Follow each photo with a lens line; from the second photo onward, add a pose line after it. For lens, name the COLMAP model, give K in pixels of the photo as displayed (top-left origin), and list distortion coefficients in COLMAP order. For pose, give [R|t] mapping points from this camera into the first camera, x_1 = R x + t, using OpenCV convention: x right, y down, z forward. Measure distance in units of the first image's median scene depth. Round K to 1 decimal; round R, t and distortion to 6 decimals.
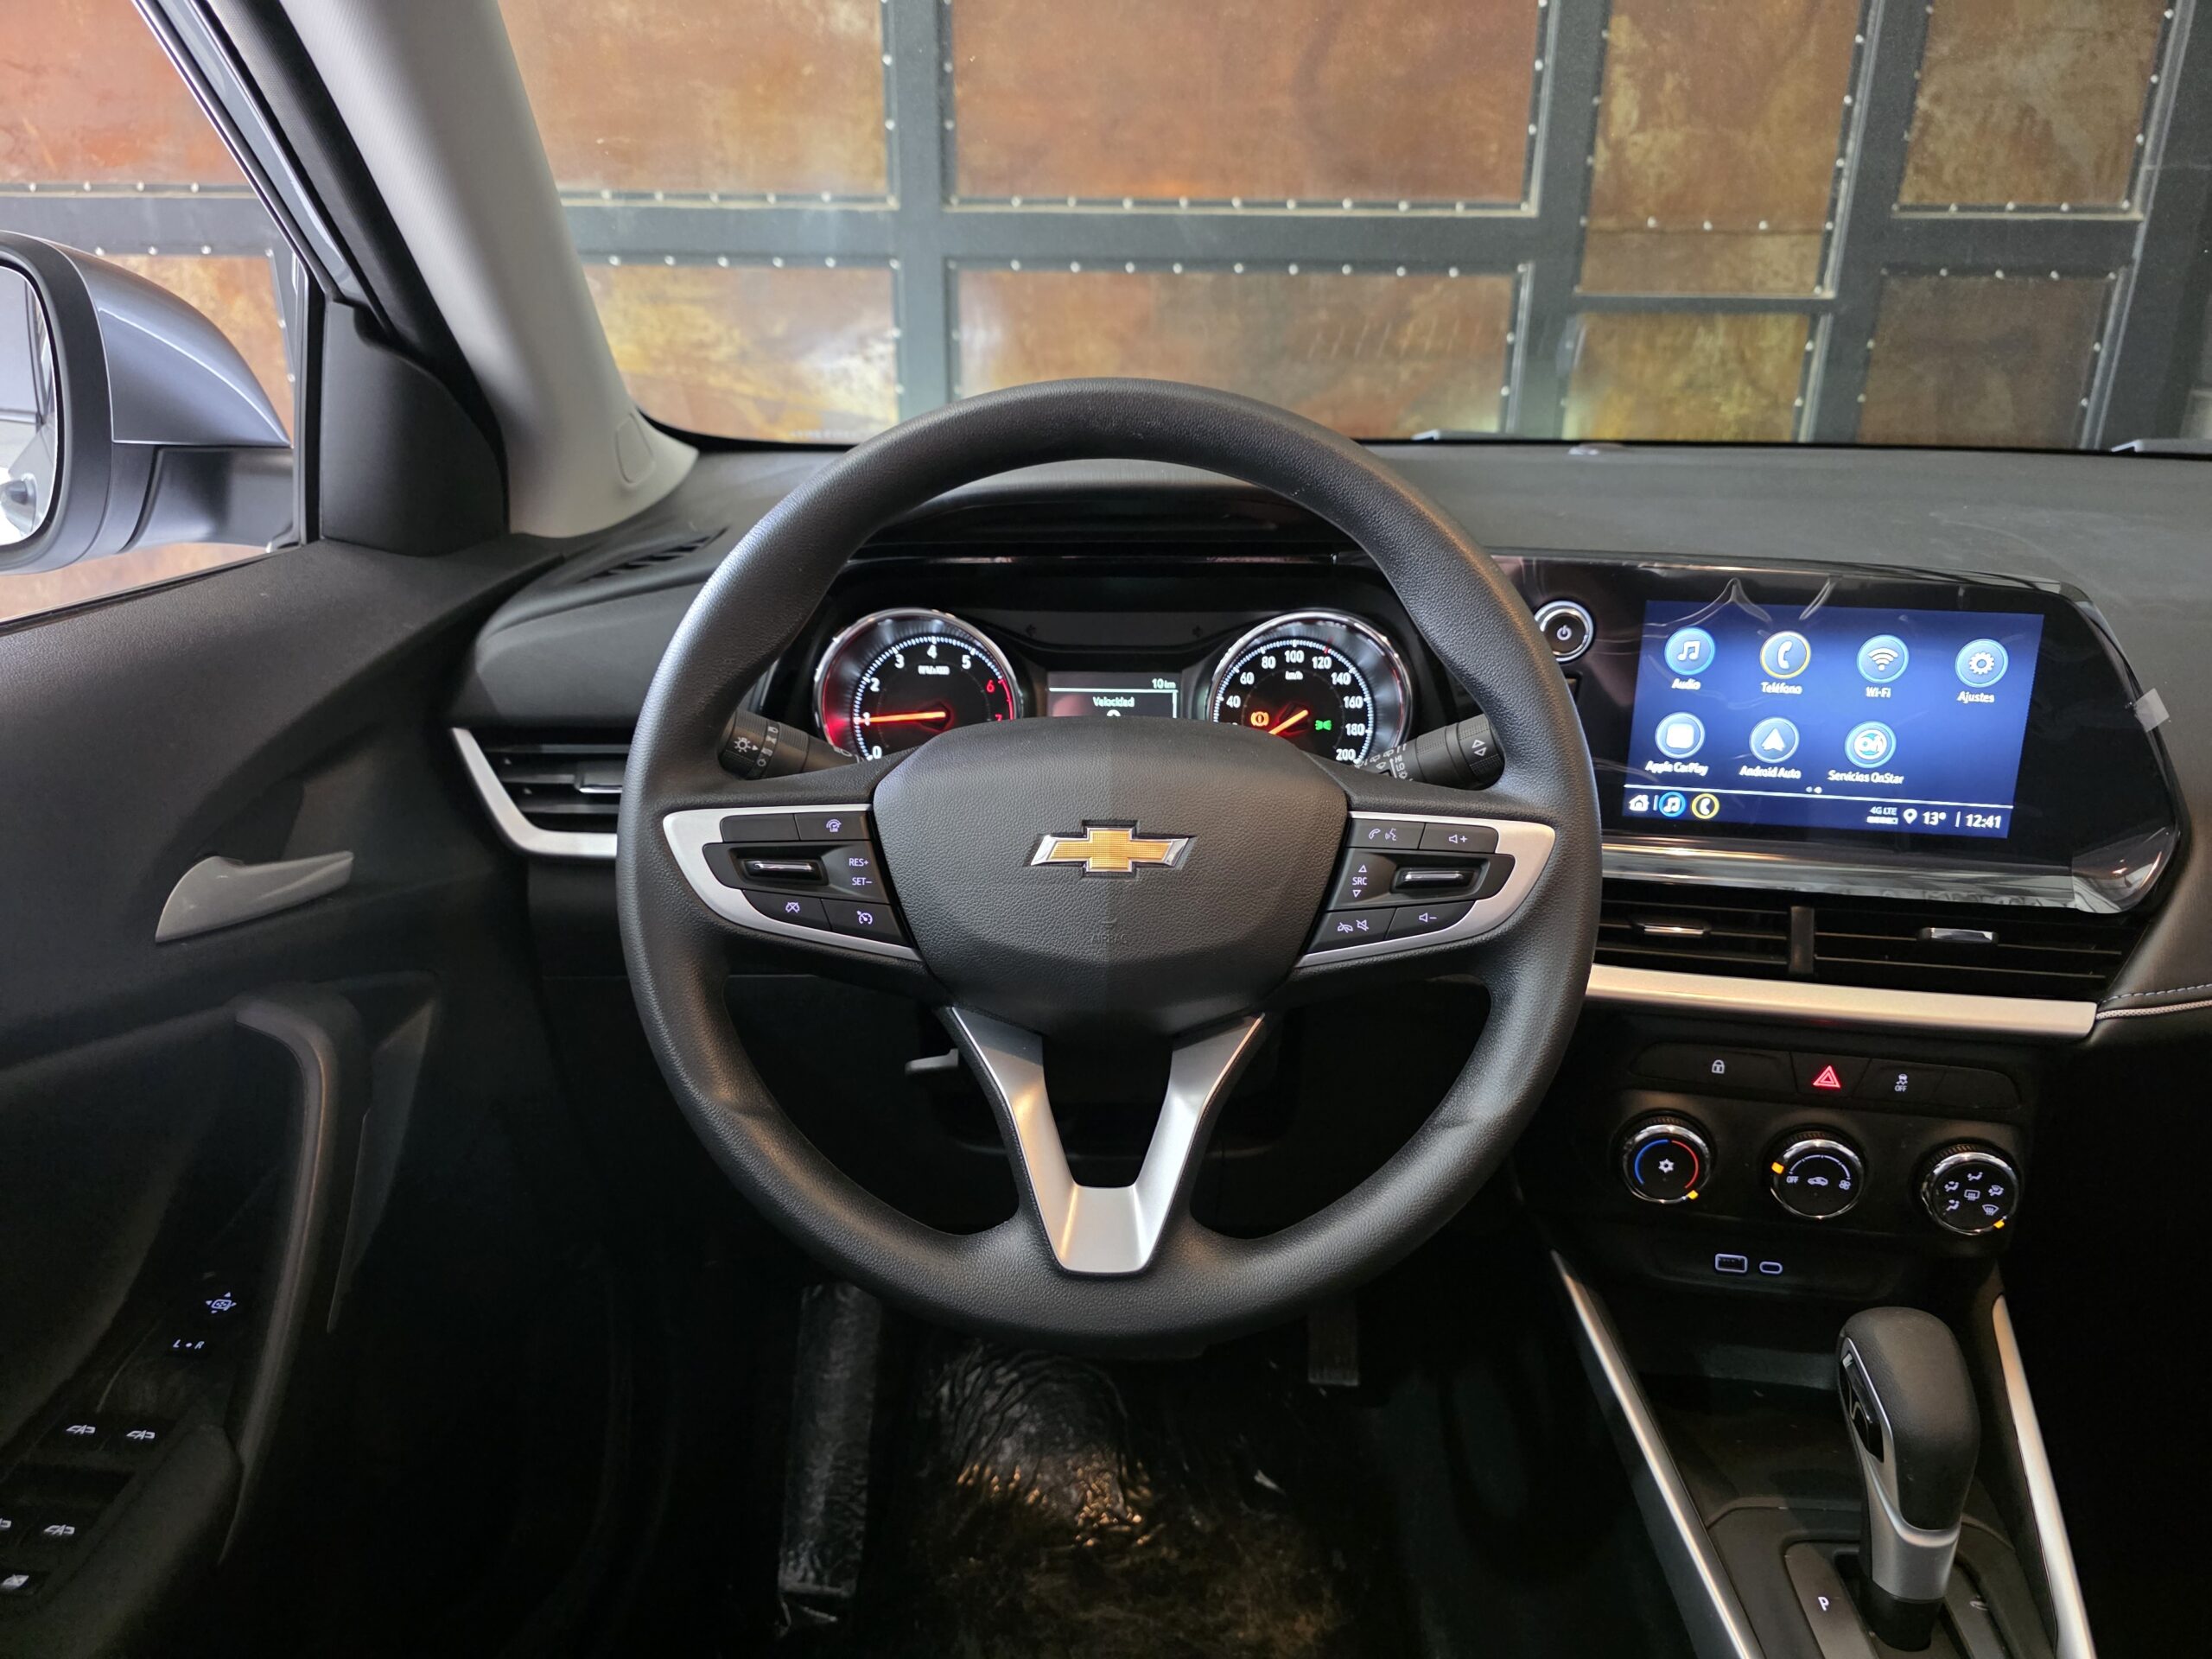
lens RADIAL K [[1502.8, 0, 1129.8], [0, 1502.8, 830.4], [0, 0, 1]] dist [0.052508, -0.052133]
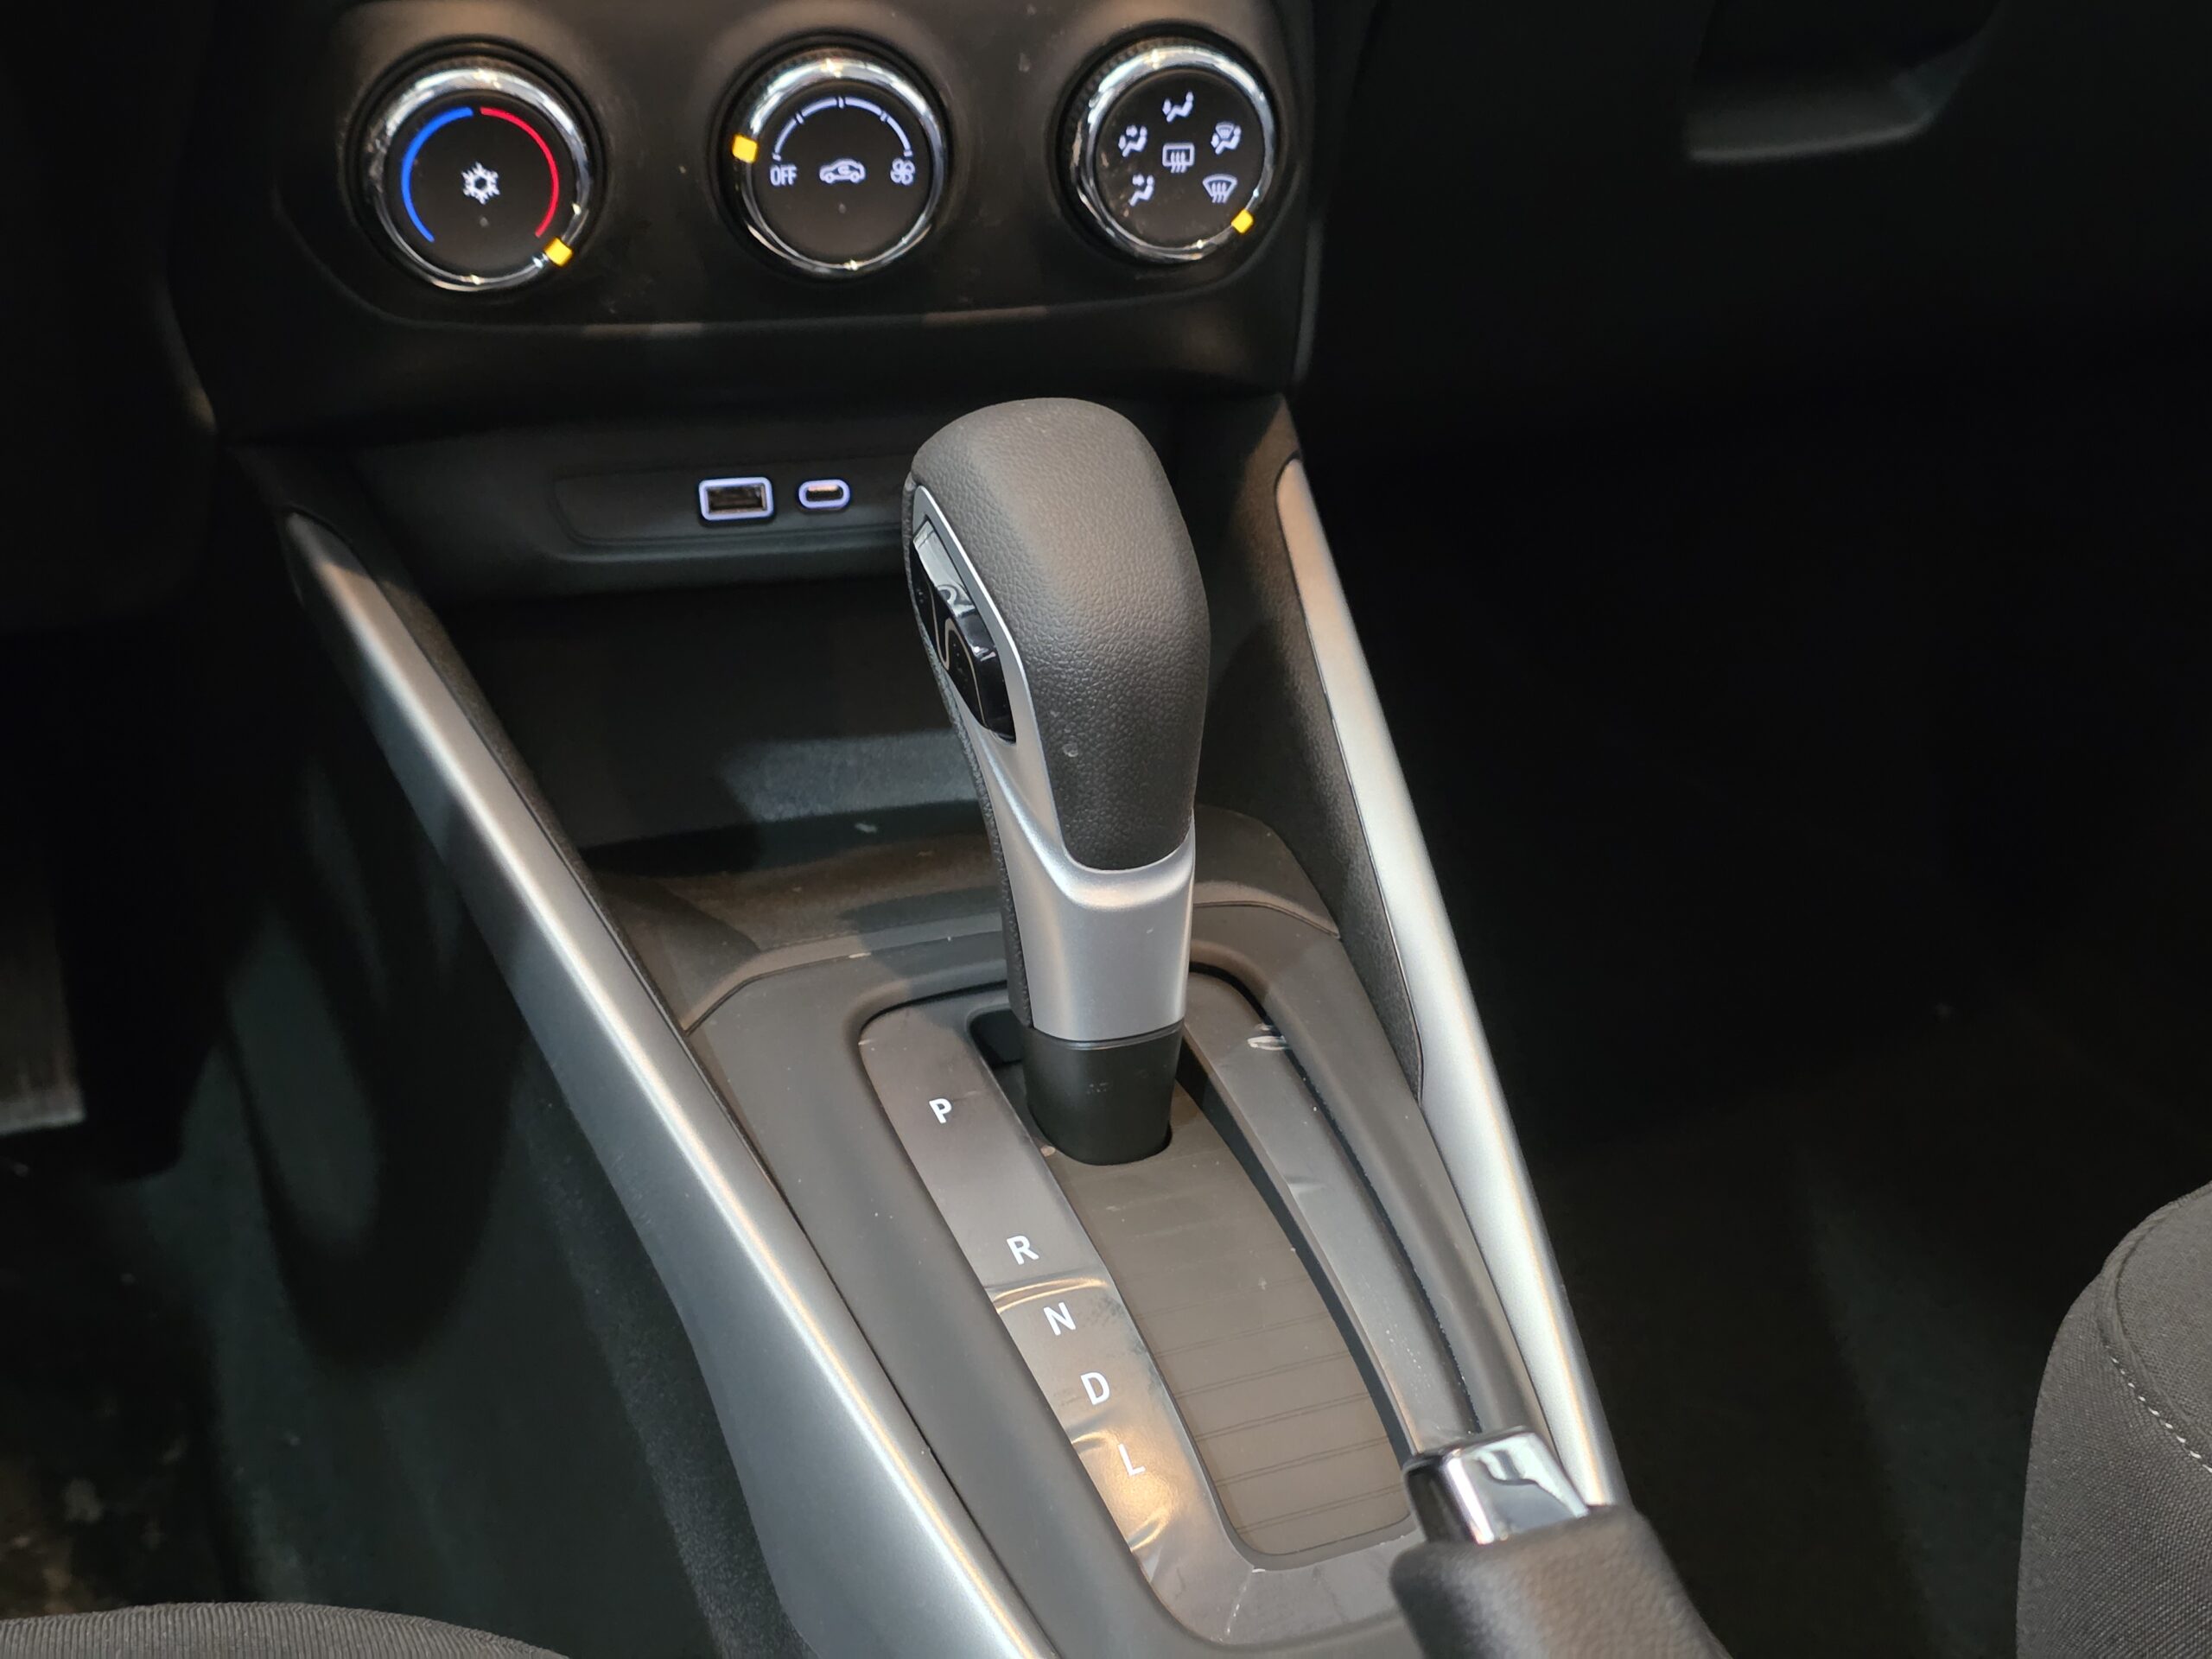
lens RADIAL K [[2973.8, 0, 1115.8], [0, 2973.8, 845.2], [0, 0, 1]] dist [0.092469, 0.000000]
pose [[0.913320, -0.177364, 0.366590, 0.182803], [0.110840, 0.974457, 0.195317, 0.244676], [-0.391868, -0.137754, 0.909650, 0.202425]]
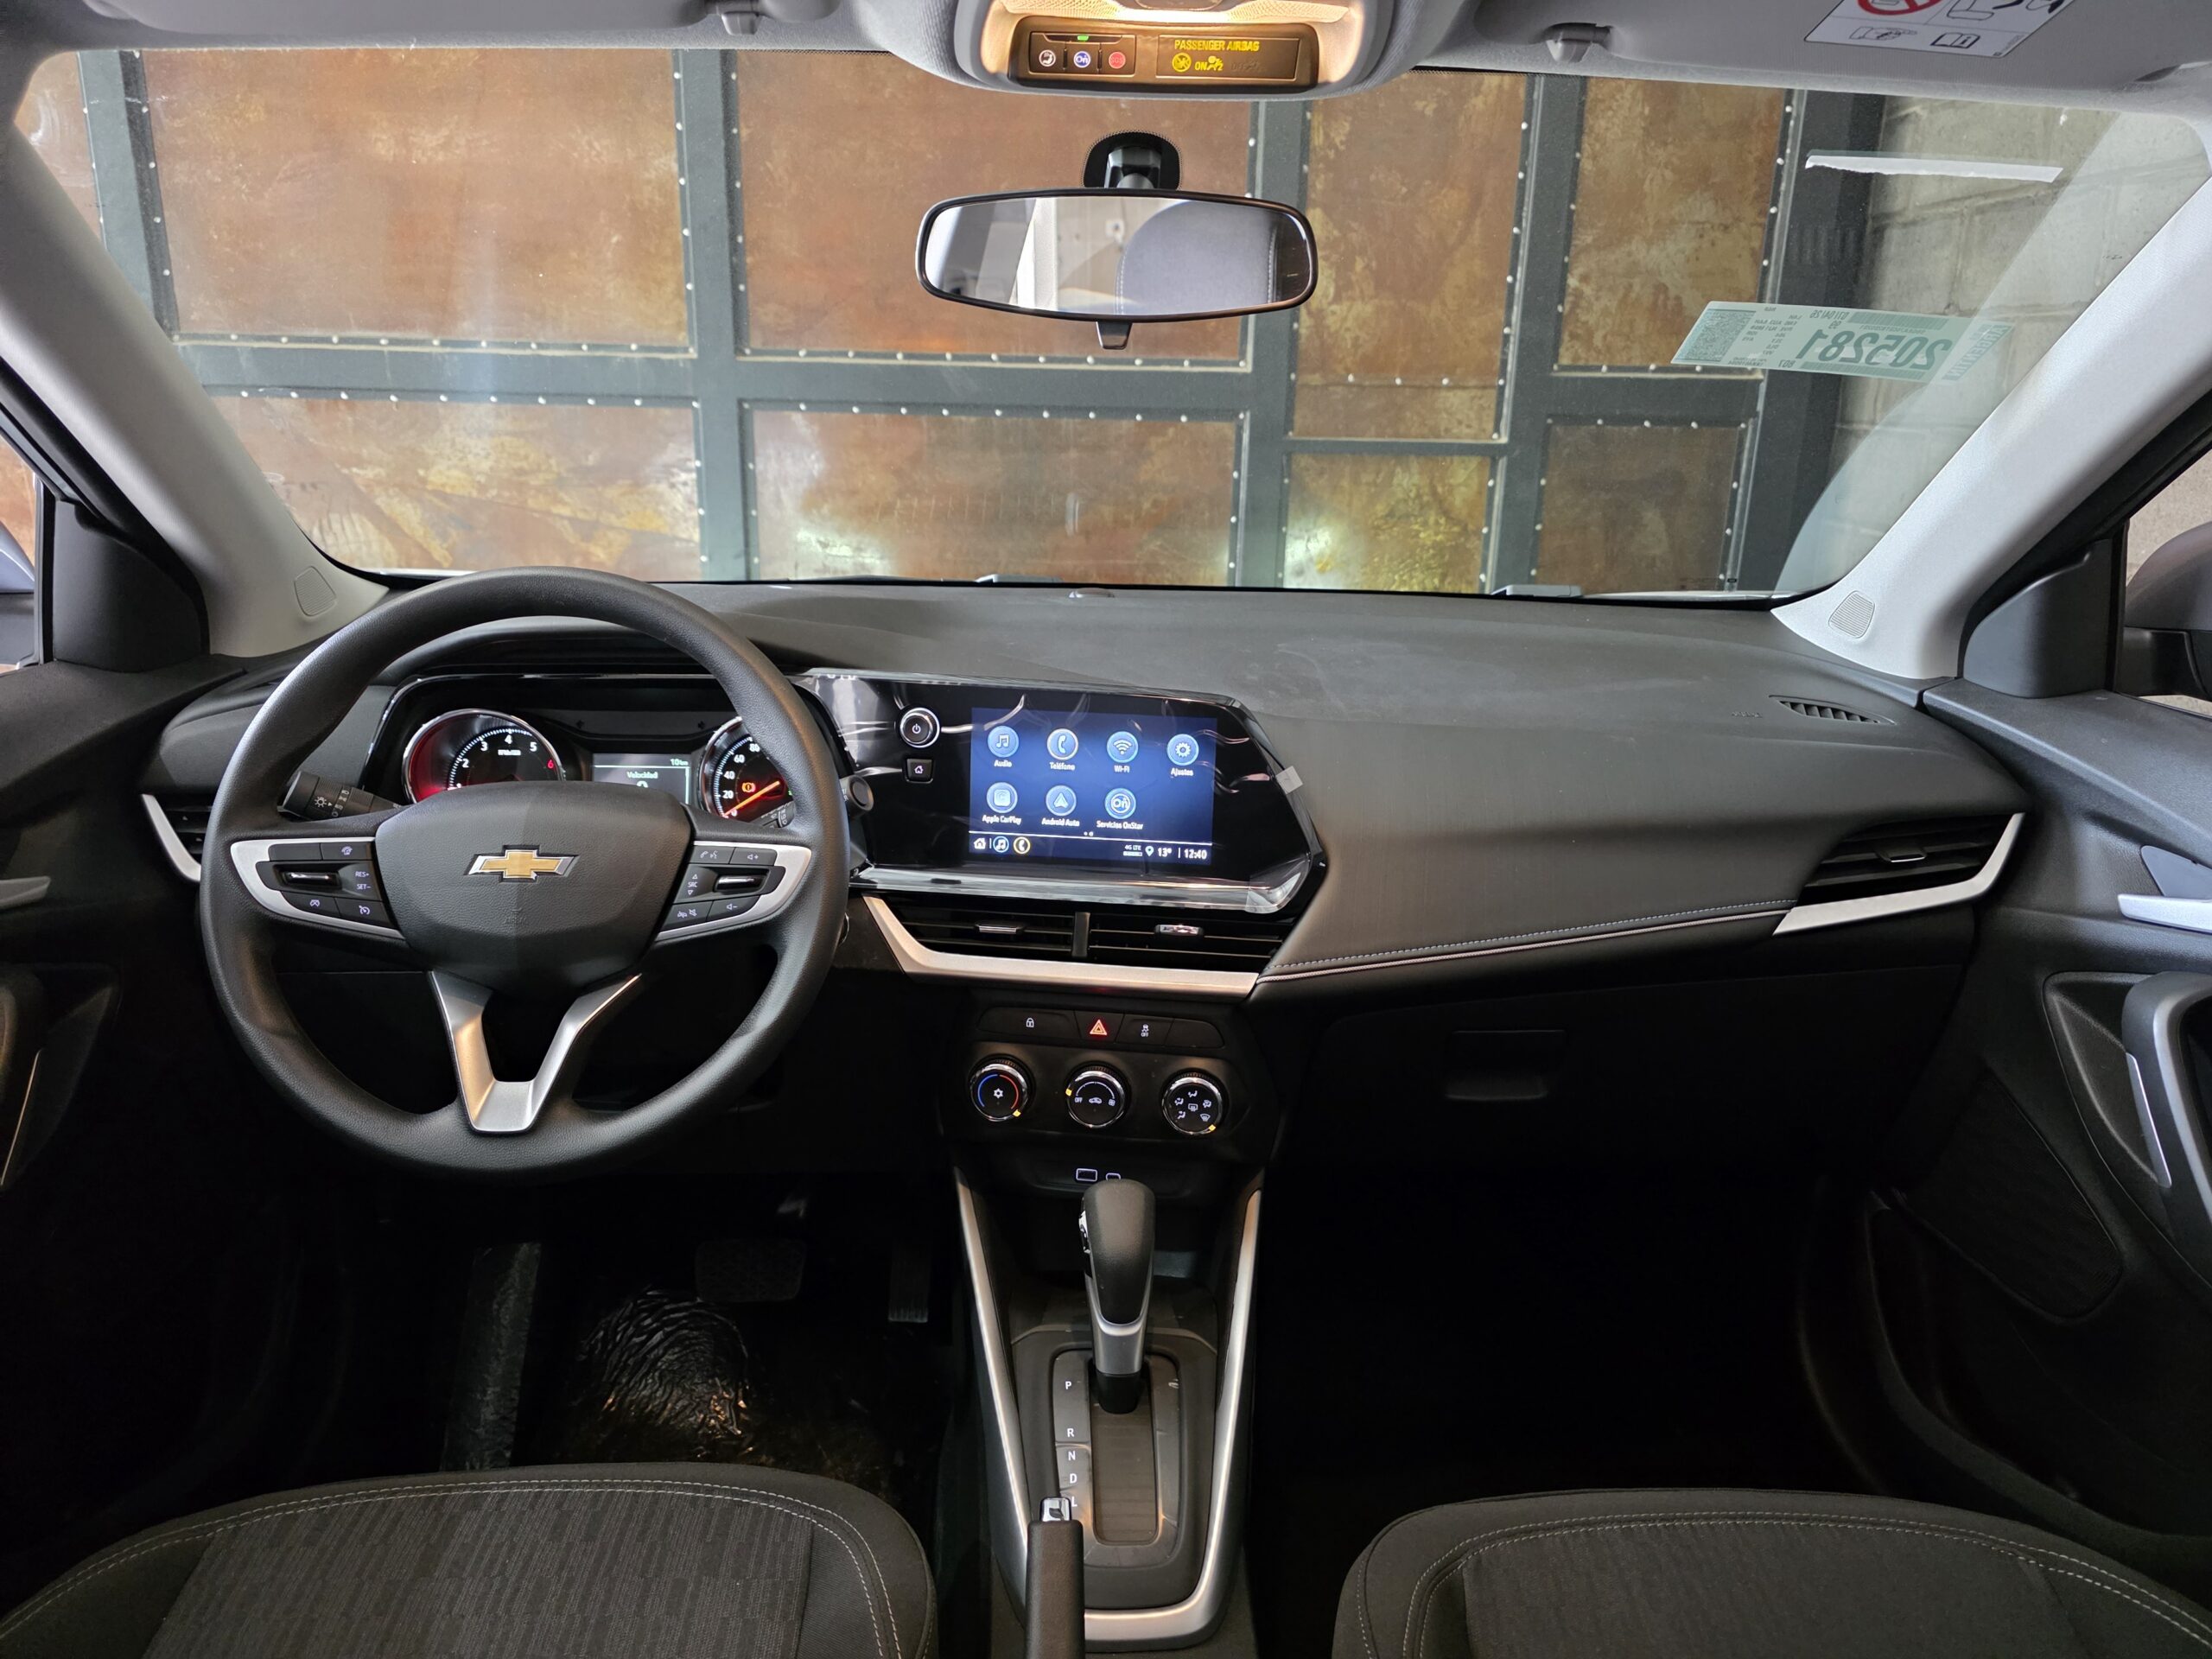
lens RADIAL K [[1502.8, 0, 1120.0], [0, 1502.8, 818.7], [0, 0, 1]] dist [0.052508, -0.052133]
pose [[0.999009, -0.002465, 0.044446, 0.391155], [0.005513, 0.997630, -0.068587, 0.056117], [-0.044172, 0.068764, 0.996655, -0.438401]]
